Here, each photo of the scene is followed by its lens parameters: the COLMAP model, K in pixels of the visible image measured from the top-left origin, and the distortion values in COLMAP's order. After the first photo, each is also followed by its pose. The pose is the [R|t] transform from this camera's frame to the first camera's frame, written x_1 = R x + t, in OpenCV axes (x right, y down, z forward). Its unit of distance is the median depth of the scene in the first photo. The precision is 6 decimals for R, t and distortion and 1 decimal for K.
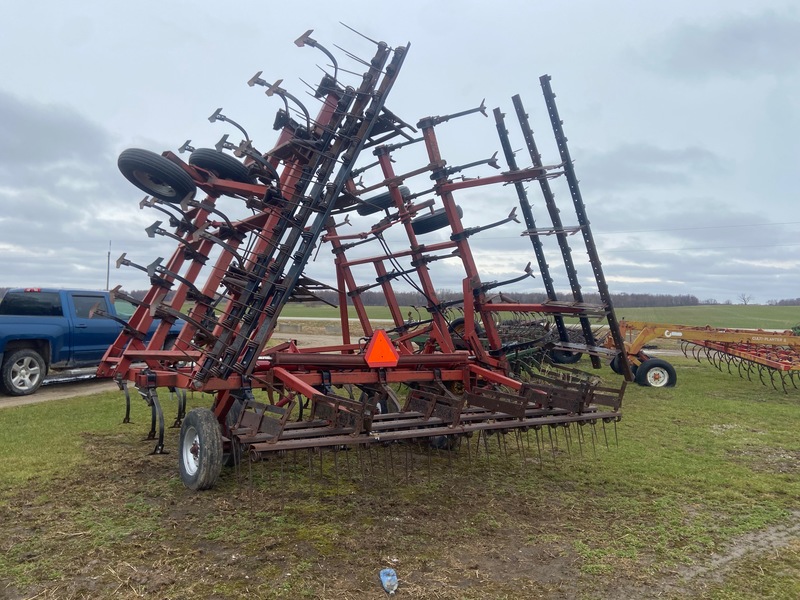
lens RADIAL K [[606.2, 0, 397.3], [0, 606.2, 298.8], [0, 0, 1]] dist [0.048957, -0.042438]
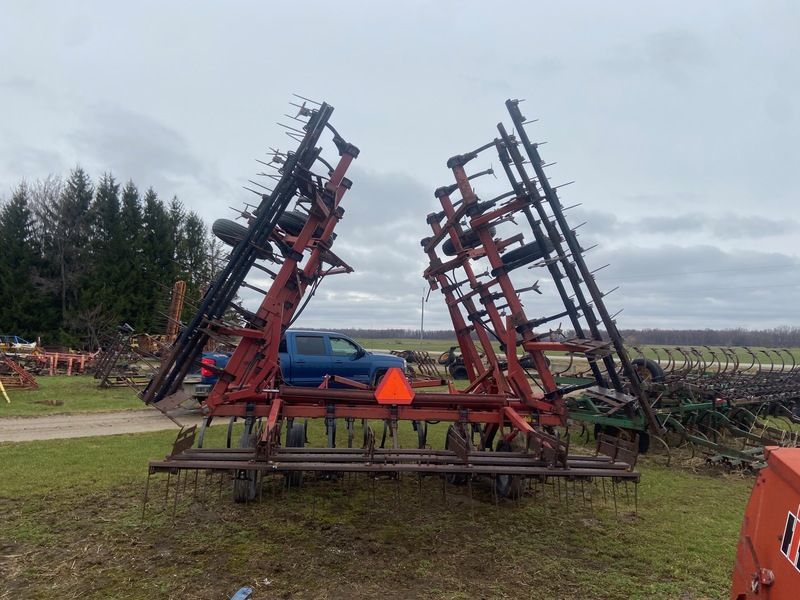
lens RADIAL K [[606.2, 0, 396.3], [0, 606.2, 301.1], [0, 0, 1]] dist [0.048957, -0.042438]
pose [[0.876386, -0.036077, -0.480257, 0.489091], [0.006680, 0.998005, -0.062779, 0.003249], [0.481563, 0.051811, 0.874878, 0.097625]]
